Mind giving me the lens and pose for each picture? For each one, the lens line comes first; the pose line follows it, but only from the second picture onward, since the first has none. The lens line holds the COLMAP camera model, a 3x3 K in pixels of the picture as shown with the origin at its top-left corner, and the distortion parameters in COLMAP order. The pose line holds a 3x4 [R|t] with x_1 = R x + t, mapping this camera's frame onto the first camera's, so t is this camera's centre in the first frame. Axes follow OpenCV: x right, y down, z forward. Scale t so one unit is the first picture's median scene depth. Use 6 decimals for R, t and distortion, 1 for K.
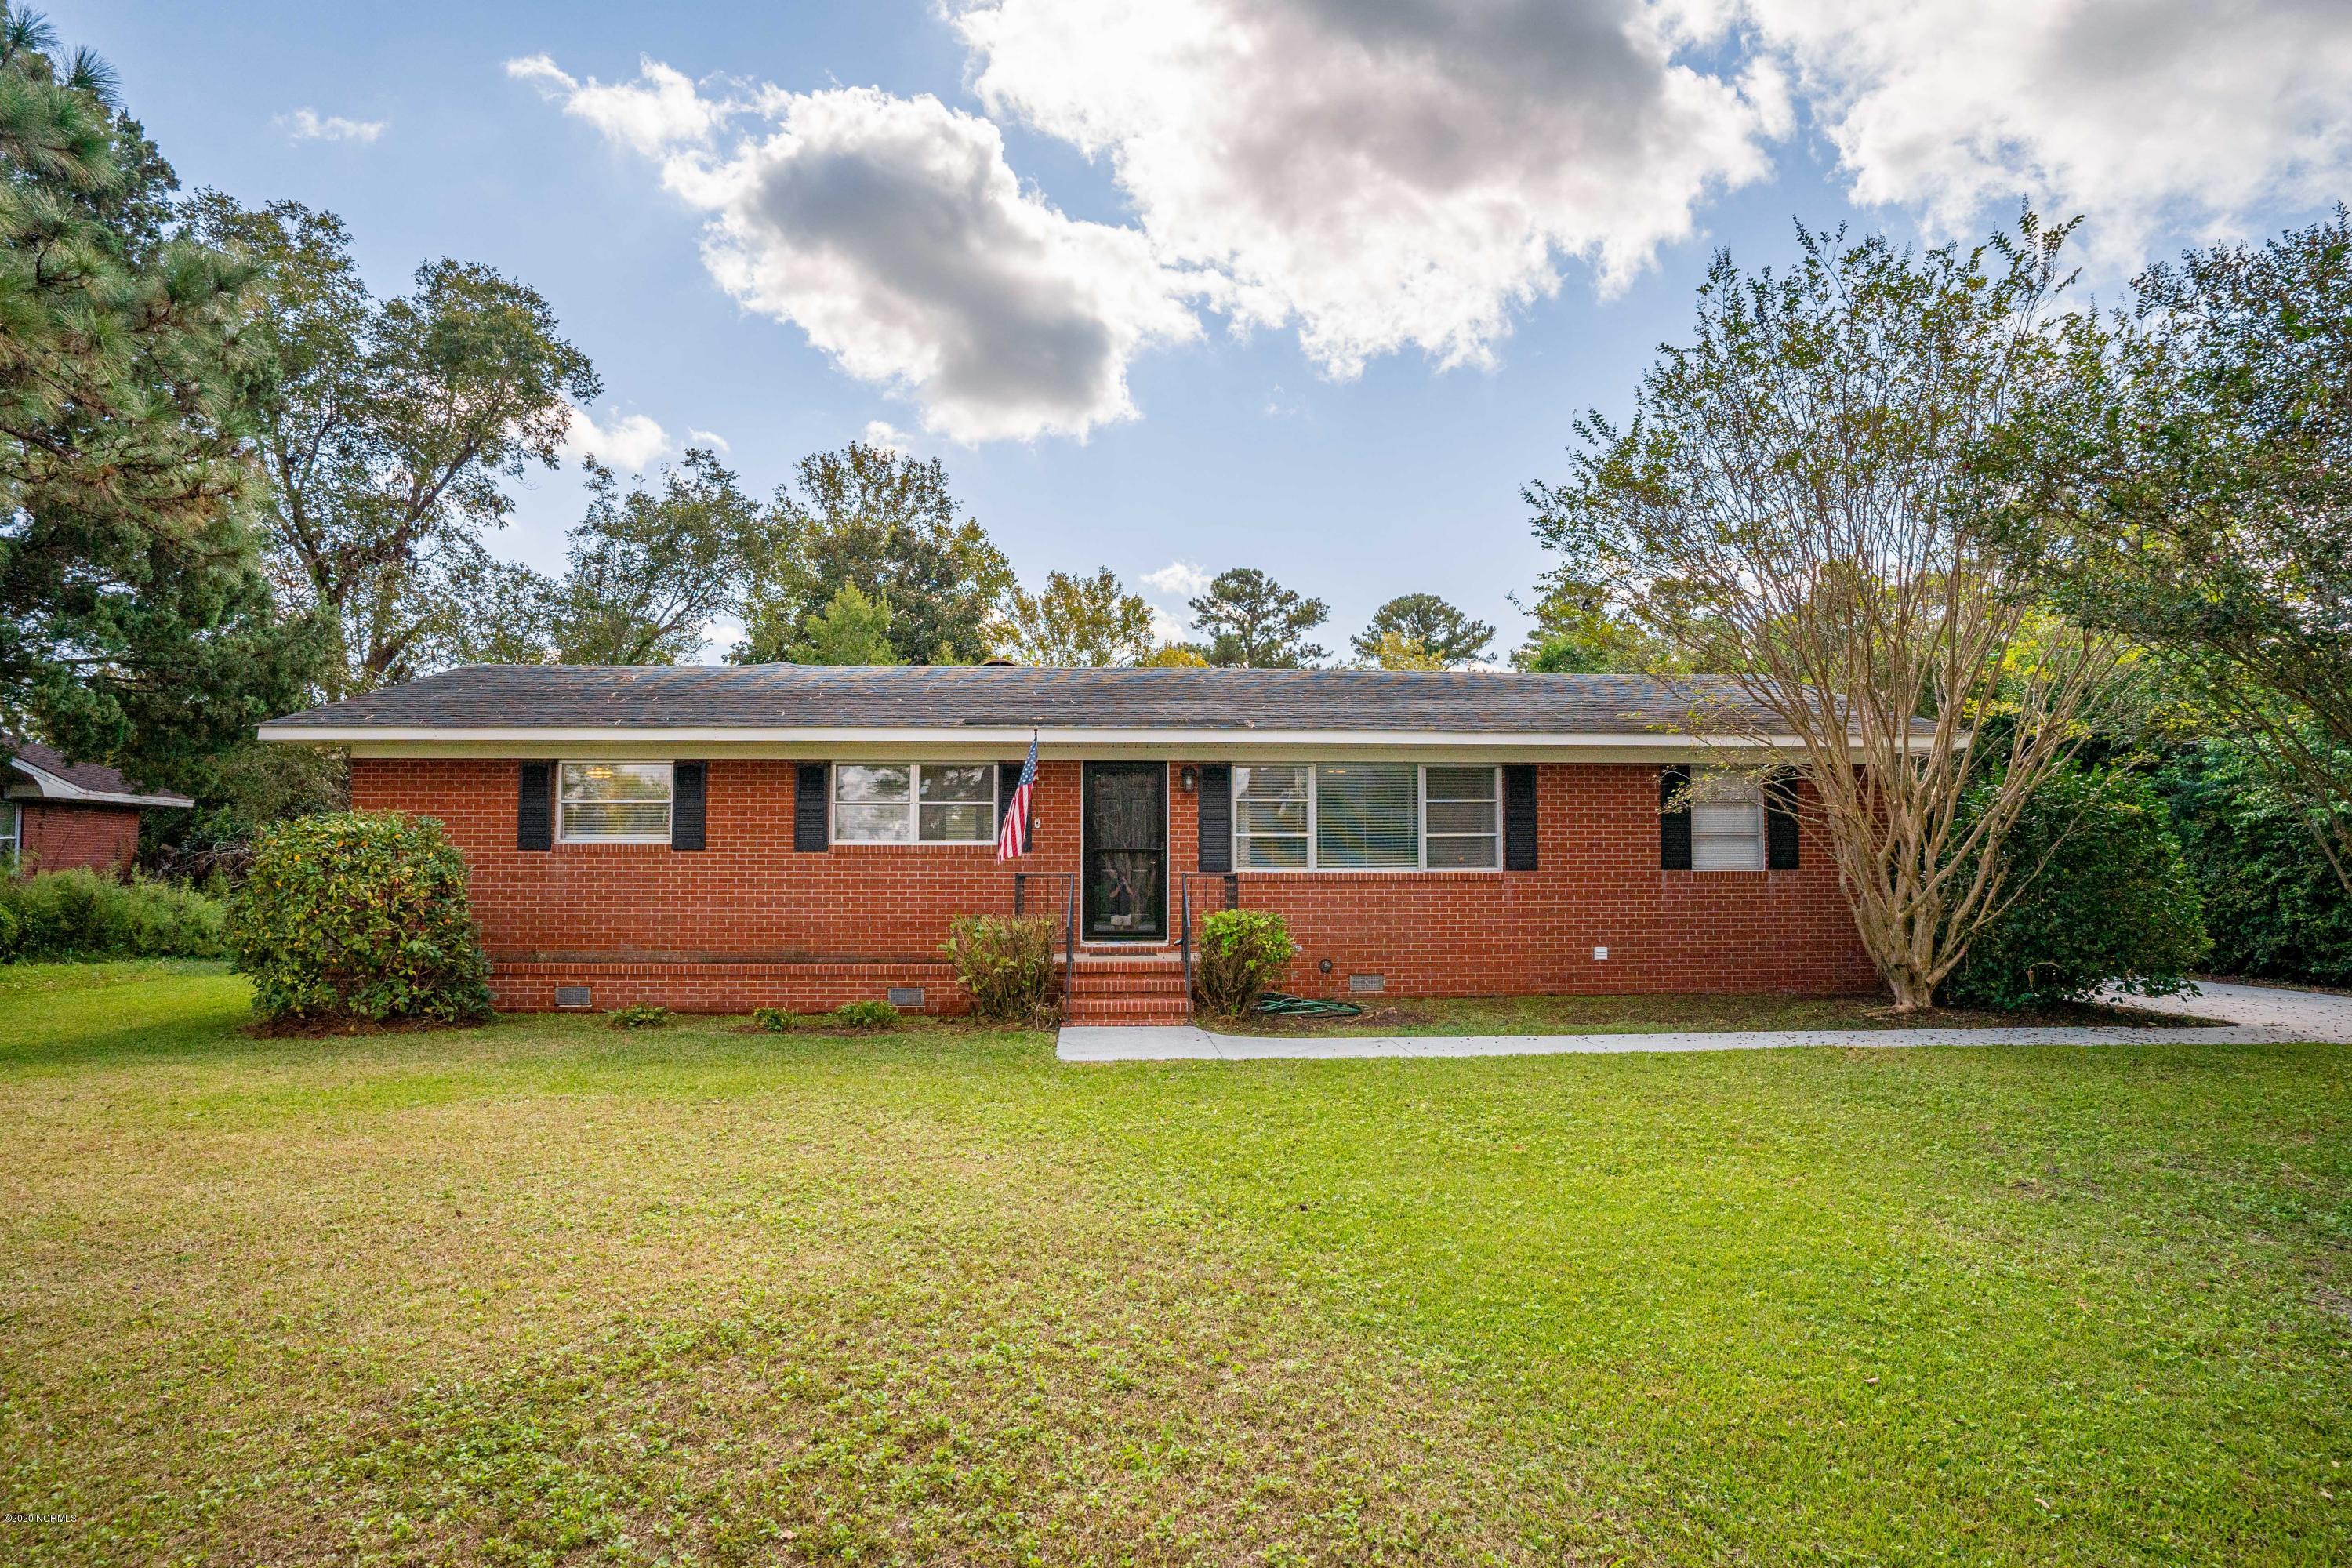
lens RADIAL K [[1177.2, 0, 1185.4], [0, 1177.2, 780.8], [0, 0, 1]] dist [-0.087705, 0.035013]
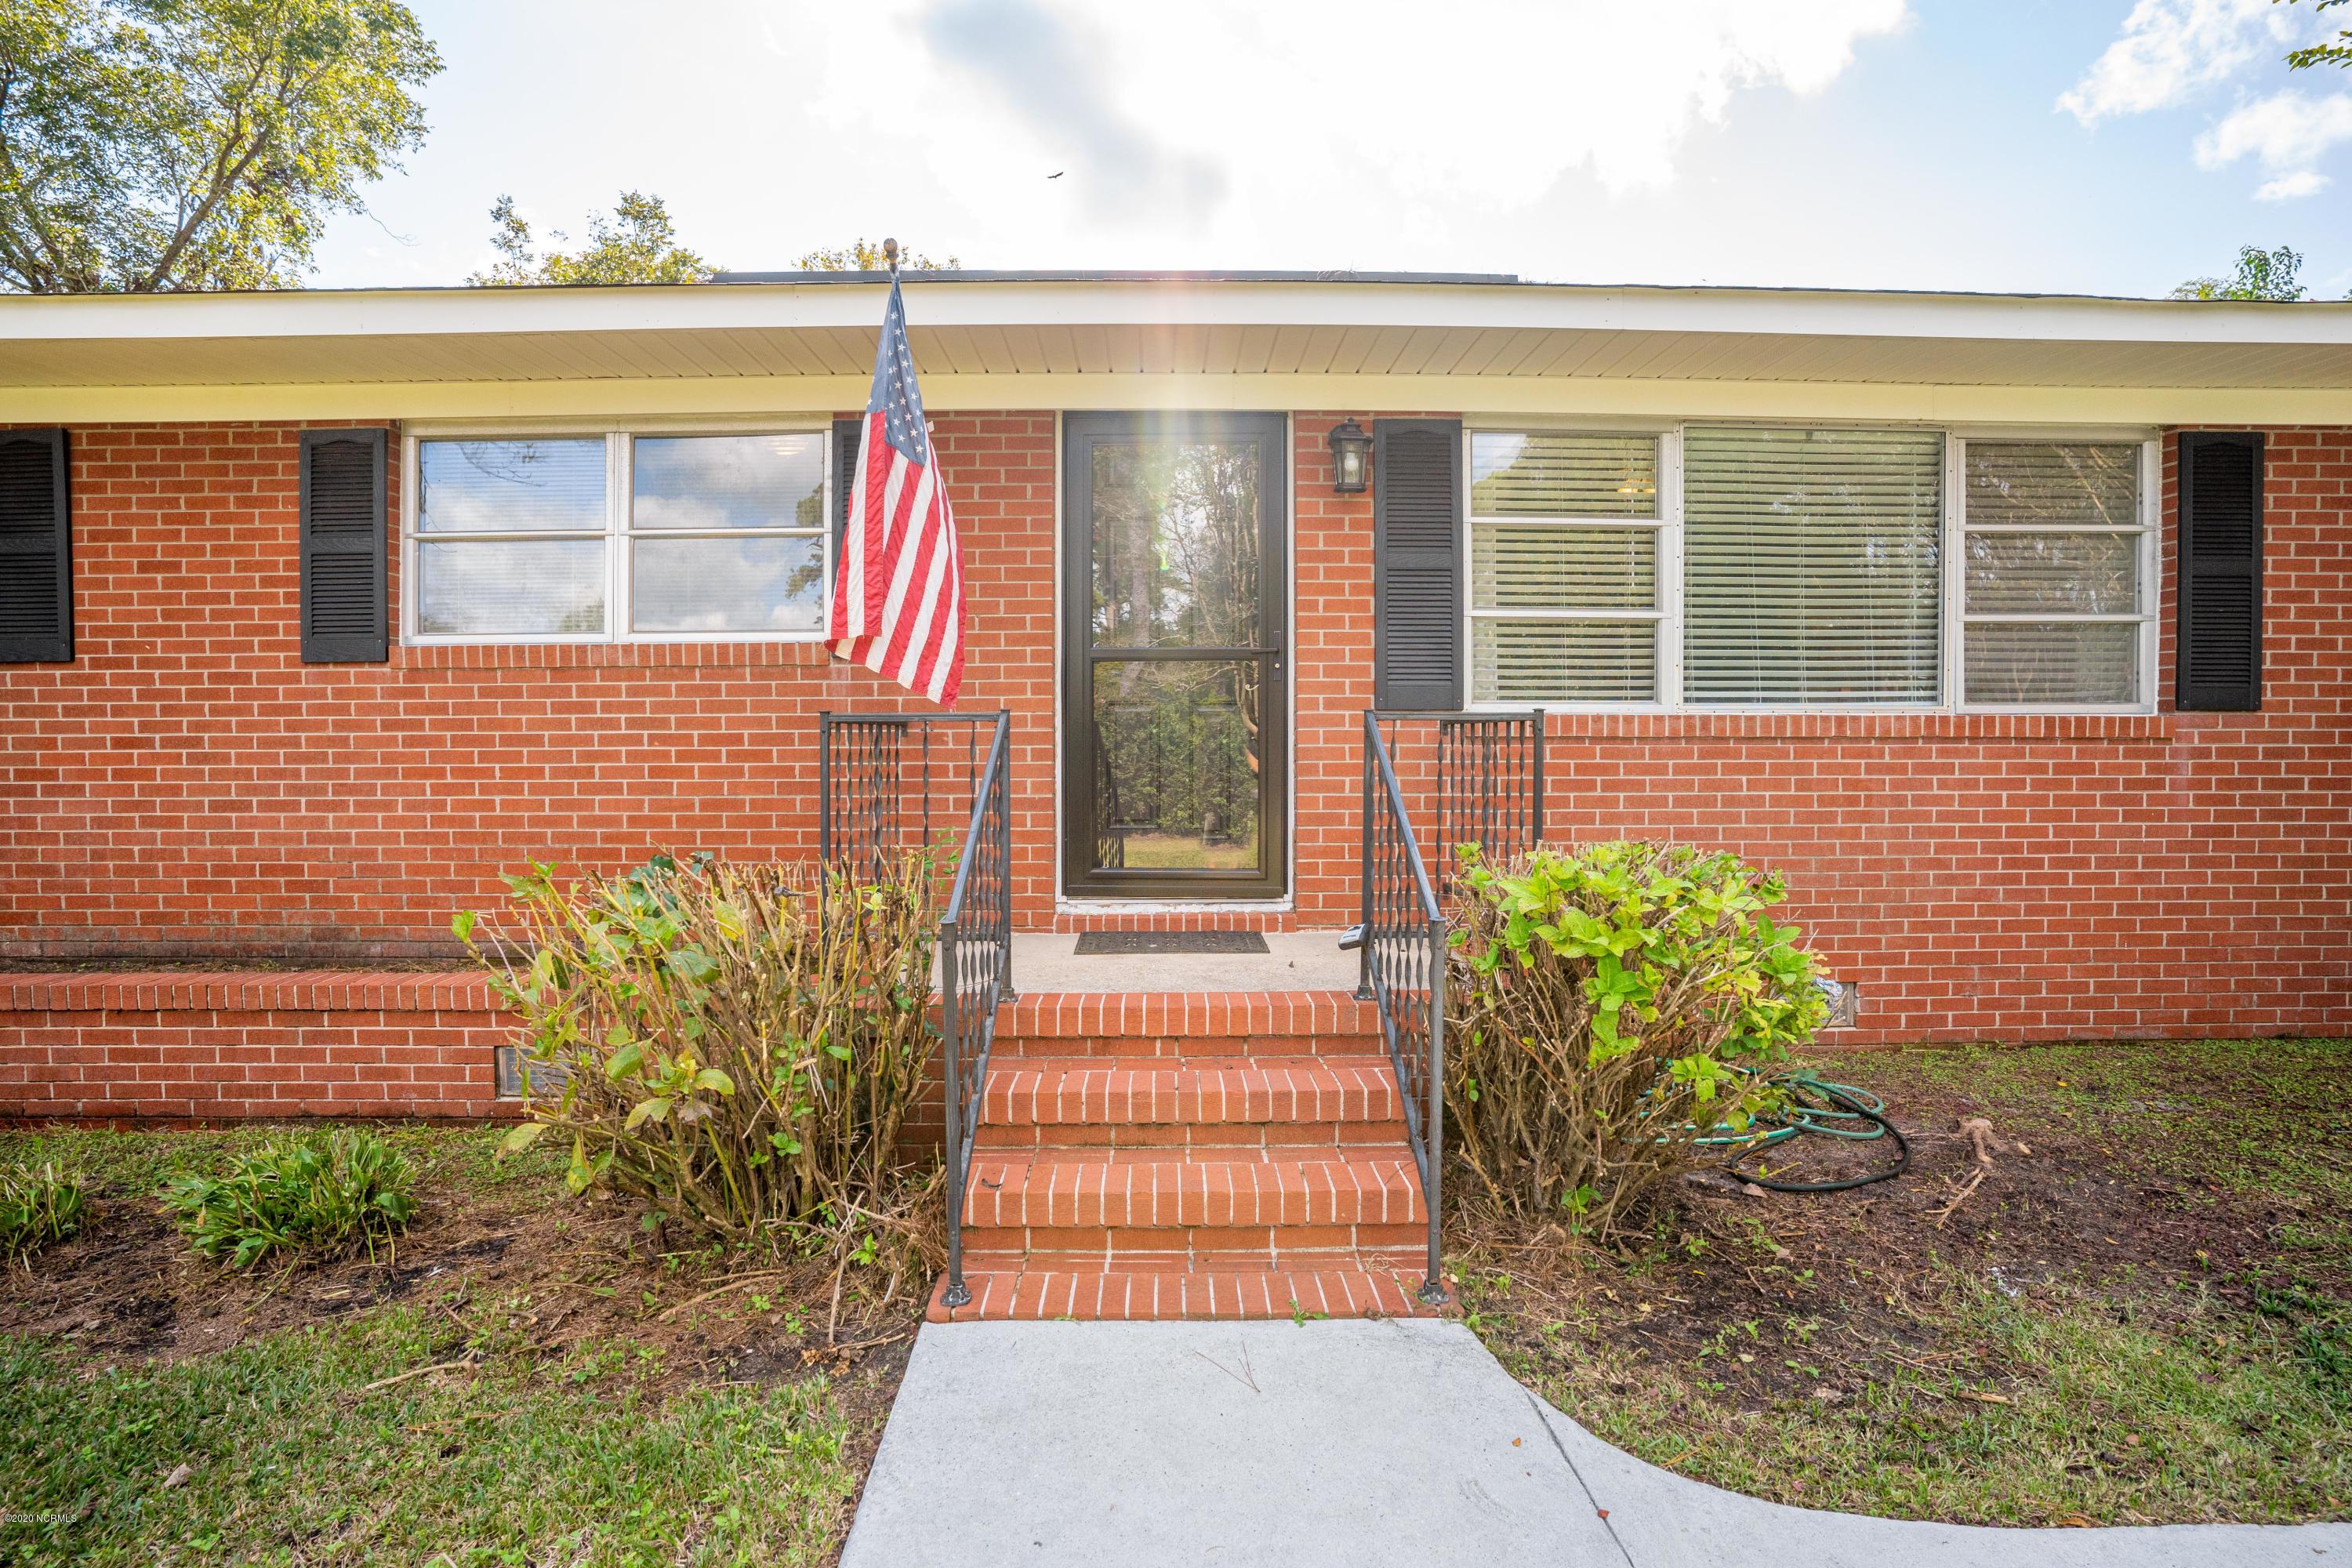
lens RADIAL K [[1177.2, 0, 1185.4], [0, 1177.2, 780.8], [0, 0, 1]] dist [-0.087705, 0.035013]
pose [[0.999065, 0.000425, -0.043221, -0.032670], [0.004929, 0.992308, 0.123697, 0.053569], [0.042941, -0.123794, 0.991378, 0.638381]]
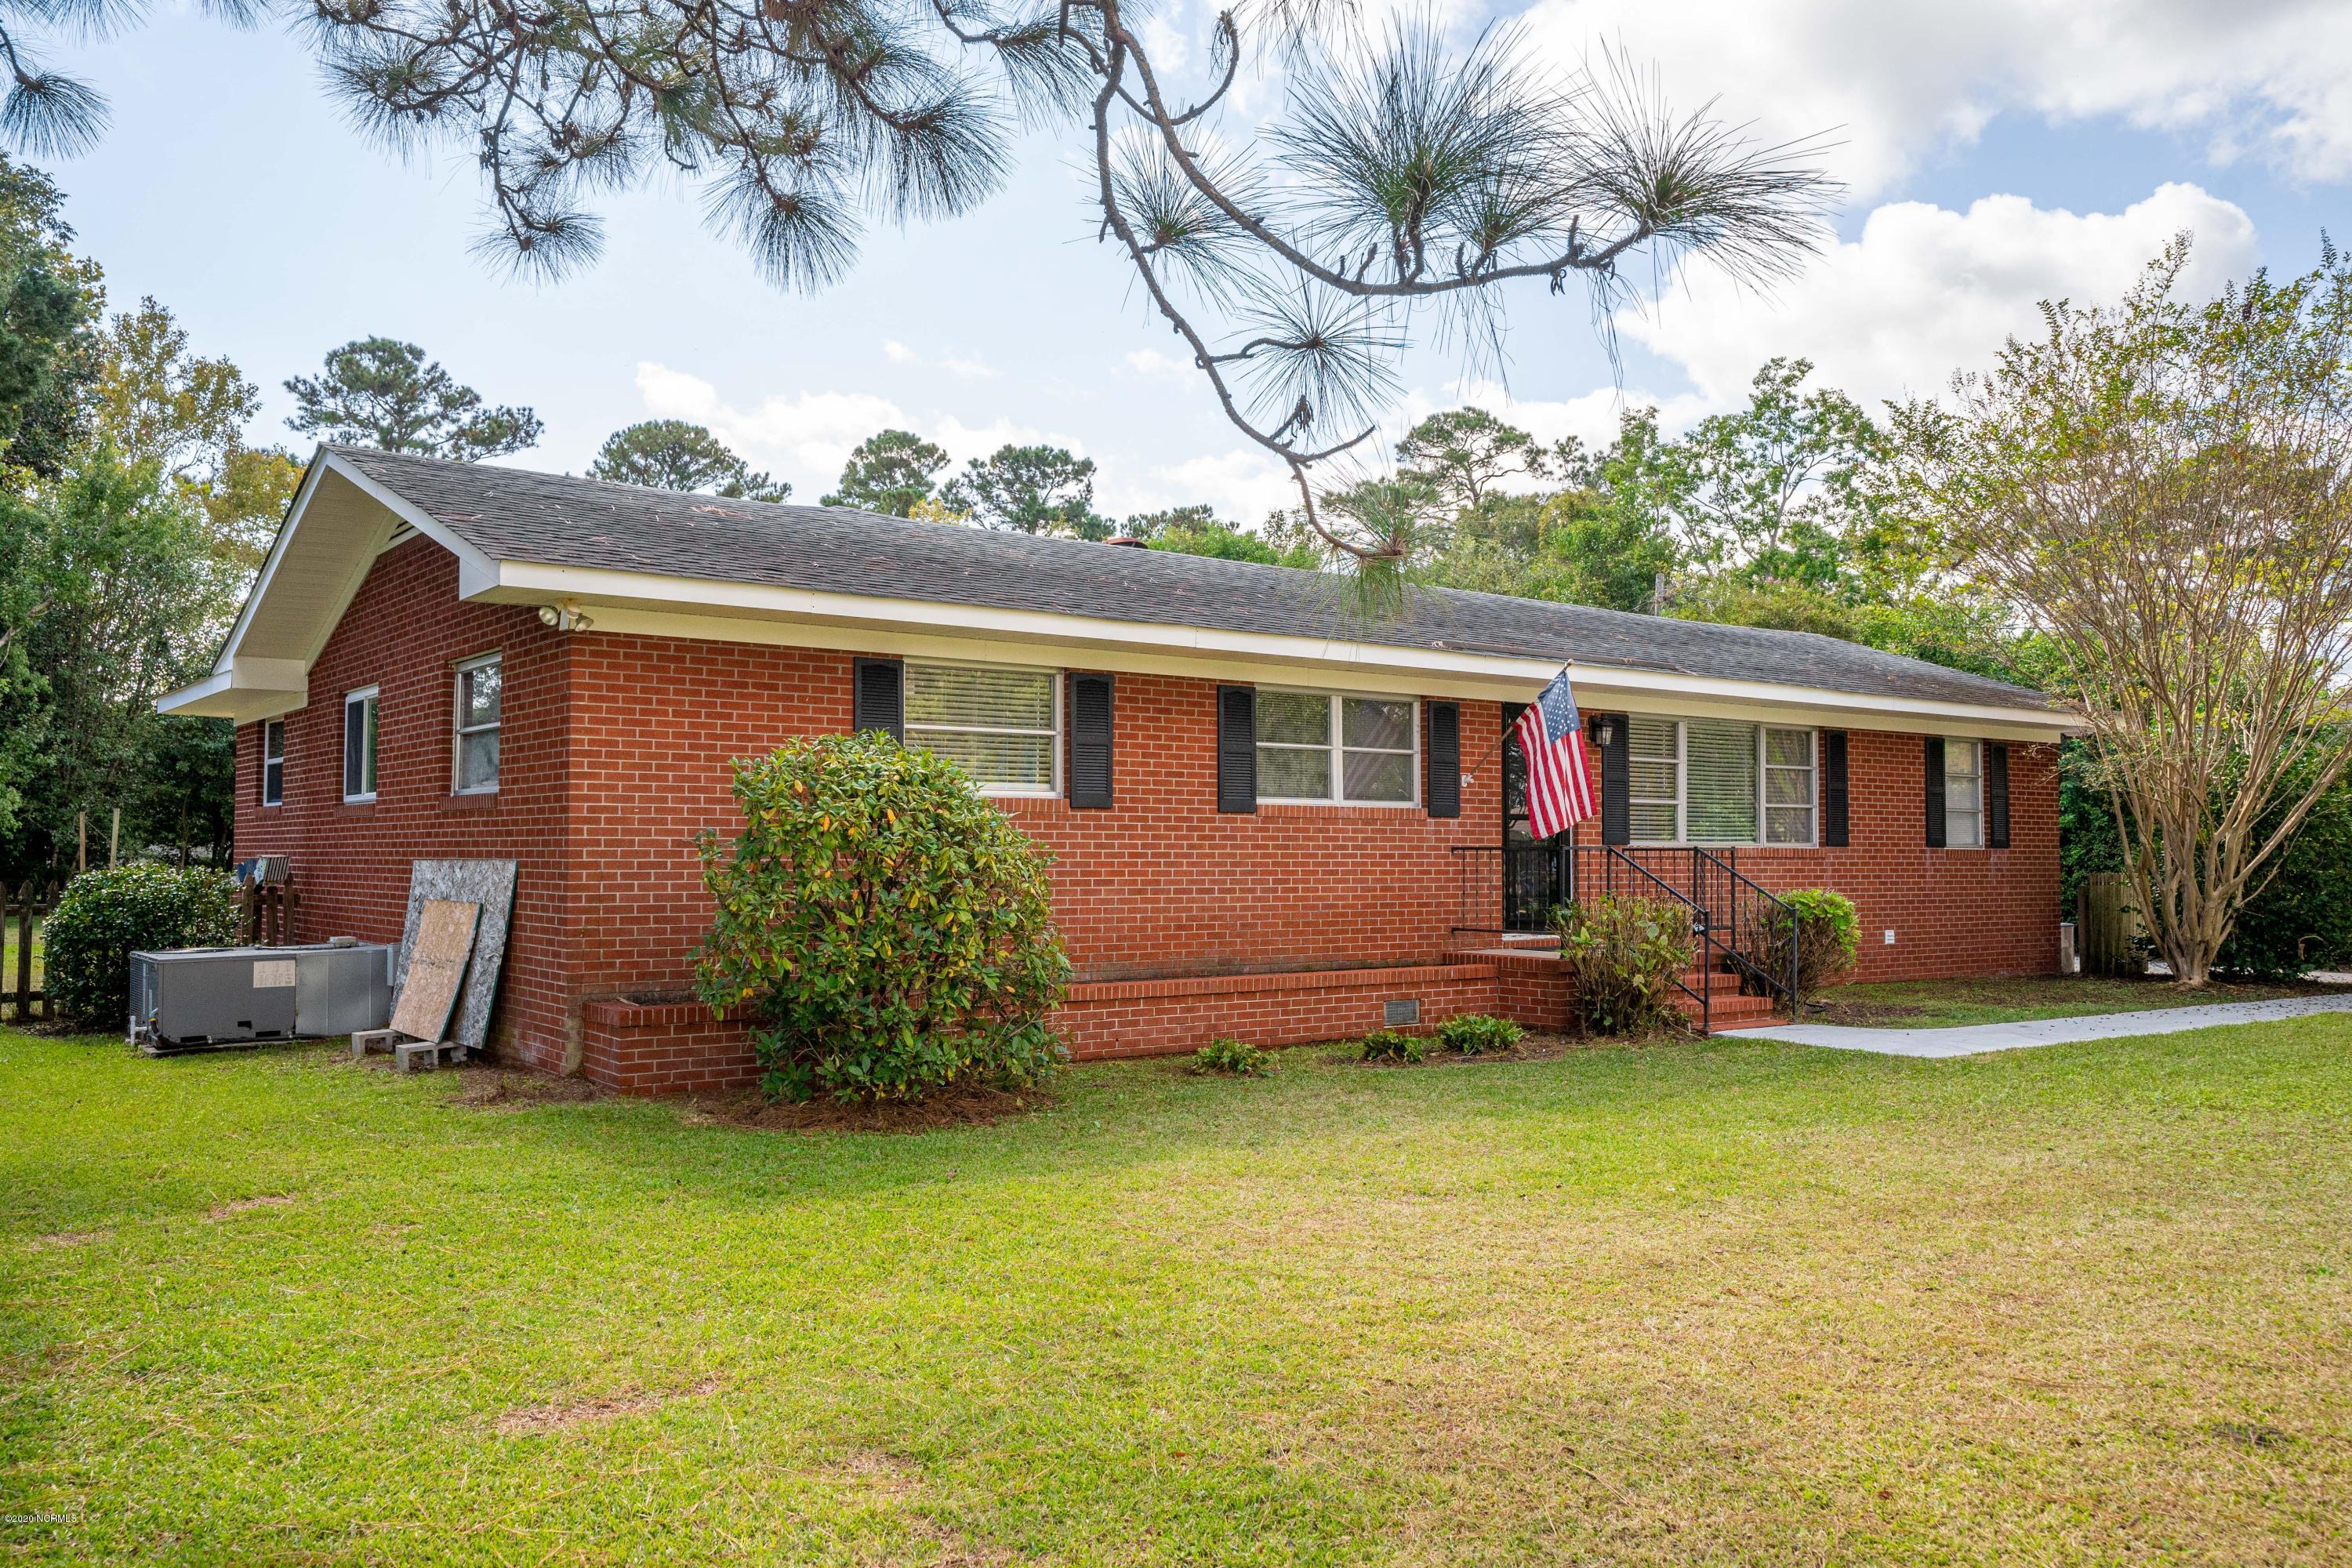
lens RADIAL K [[1768.9, 0, 1177.7], [0, 1768.9, 732.8], [0, 0, 1]] dist [0.007440, 0.004528]
pose [[0.833141, 0.041620, 0.551492, -0.928038], [-0.048900, 0.998803, -0.001503, 0.015780], [-0.550894, -0.025716, 0.834179, 0.140777]]
